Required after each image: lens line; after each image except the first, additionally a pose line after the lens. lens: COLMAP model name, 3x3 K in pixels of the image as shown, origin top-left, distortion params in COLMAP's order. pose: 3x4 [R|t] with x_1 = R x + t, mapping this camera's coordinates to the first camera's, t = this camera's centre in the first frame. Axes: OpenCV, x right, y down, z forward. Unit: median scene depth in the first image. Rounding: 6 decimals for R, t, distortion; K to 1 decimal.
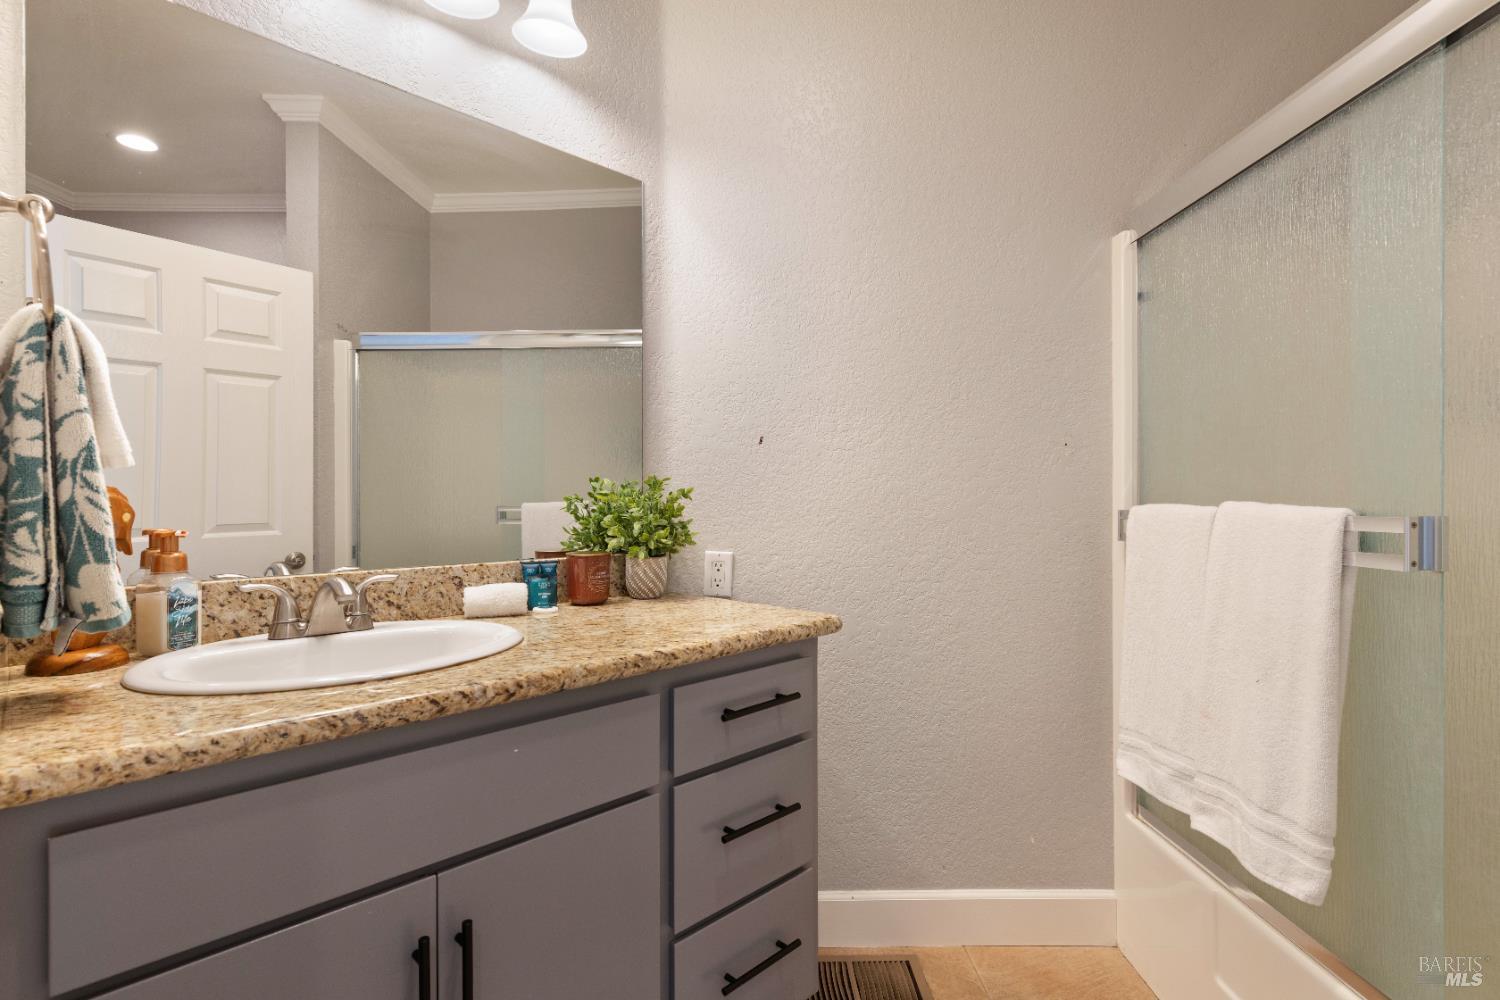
lens RADIAL K [[719.6, 0, 754.8], [0, 719.6, 501.7], [0, 0, 1]] dist [0.000482, 0.000172]
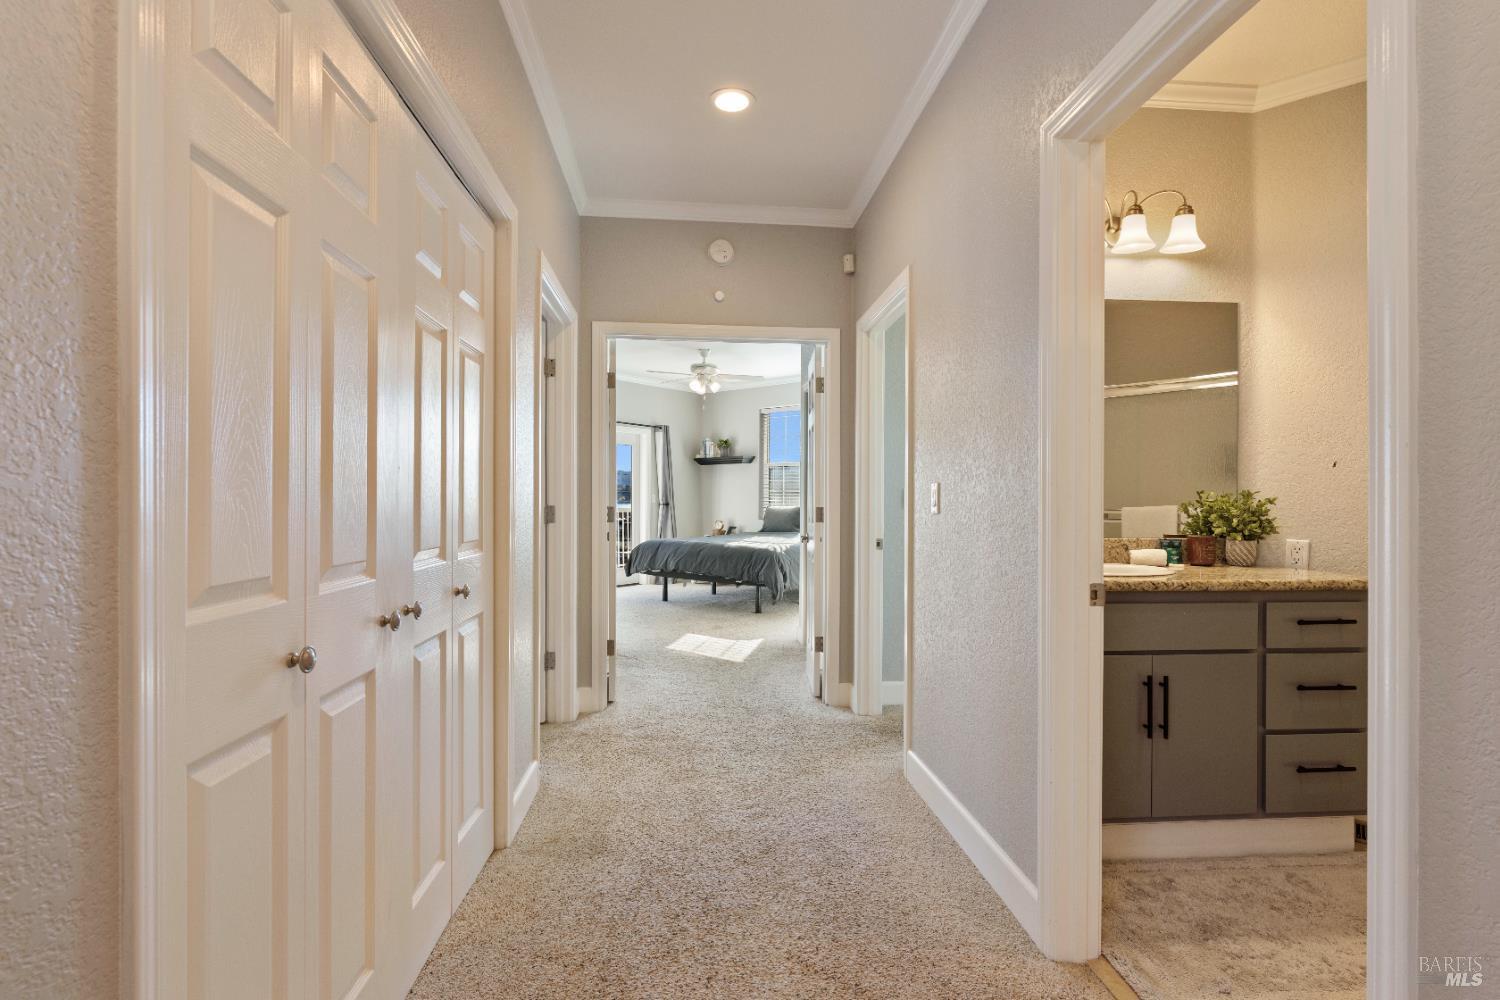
lens RADIAL K [[719.6, 0, 758.8], [0, 719.6, 502.9], [0, 0, 1]] dist [0.000482, 0.000172]
pose [[0.766667, 0.005409, -0.642022, 0.057587], [-0.009494, 0.999951, -0.002913, 0.008060], [0.641975, 0.008329, 0.766680, -0.961422]]
